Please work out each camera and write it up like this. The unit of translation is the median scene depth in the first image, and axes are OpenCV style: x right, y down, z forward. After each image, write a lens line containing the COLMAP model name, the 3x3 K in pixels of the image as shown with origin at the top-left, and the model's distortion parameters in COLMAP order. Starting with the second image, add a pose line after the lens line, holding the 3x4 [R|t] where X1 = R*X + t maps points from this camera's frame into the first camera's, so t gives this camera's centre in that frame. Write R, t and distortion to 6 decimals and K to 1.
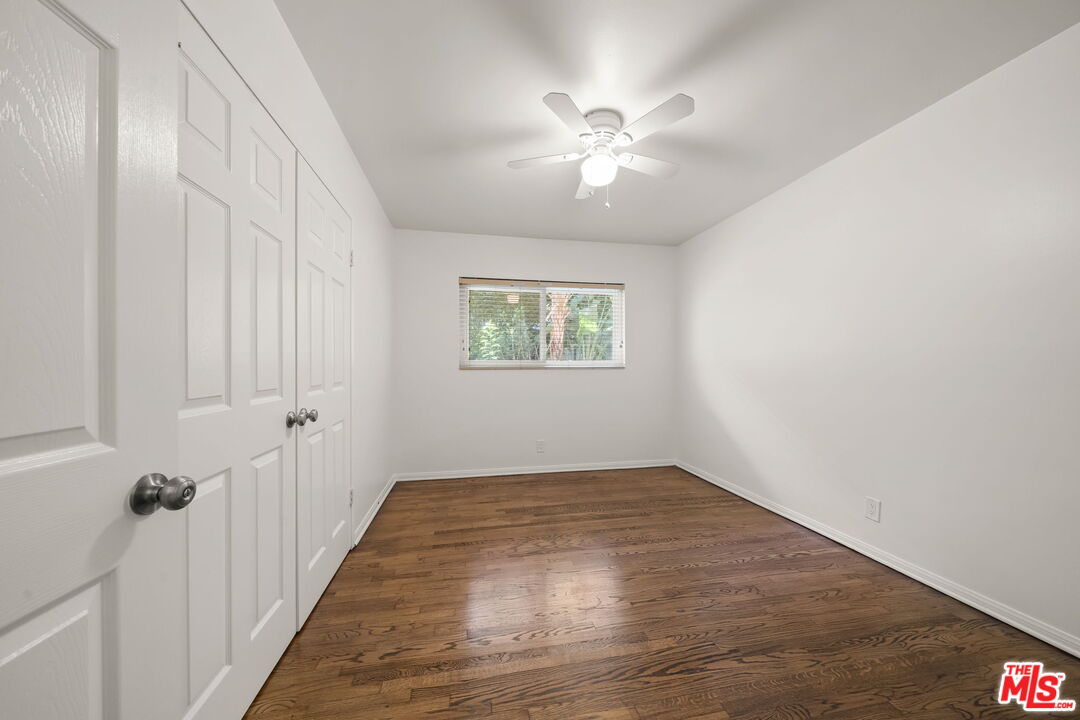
lens RADIAL K [[370.7, 0, 534.5], [0, 370.7, 374.9], [0, 0, 1]] dist [-0.005857, -0.000146]
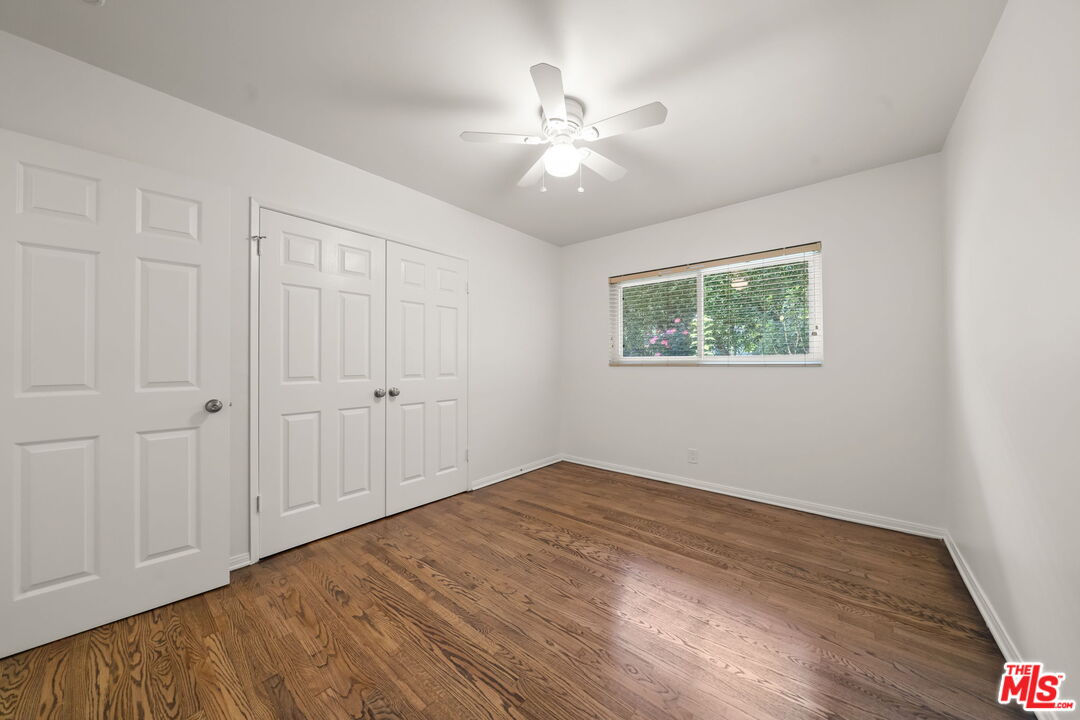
lens RADIAL K [[368.8, 0, 536.2], [0, 368.8, 366.5], [0, 0, 1]] dist [-0.006151, -0.000181]
pose [[0.626173, 0.008940, -0.779633, 0.610501], [-0.018069, 0.999832, -0.003047, -0.007423], [0.779475, 0.015996, 0.626230, 0.244276]]
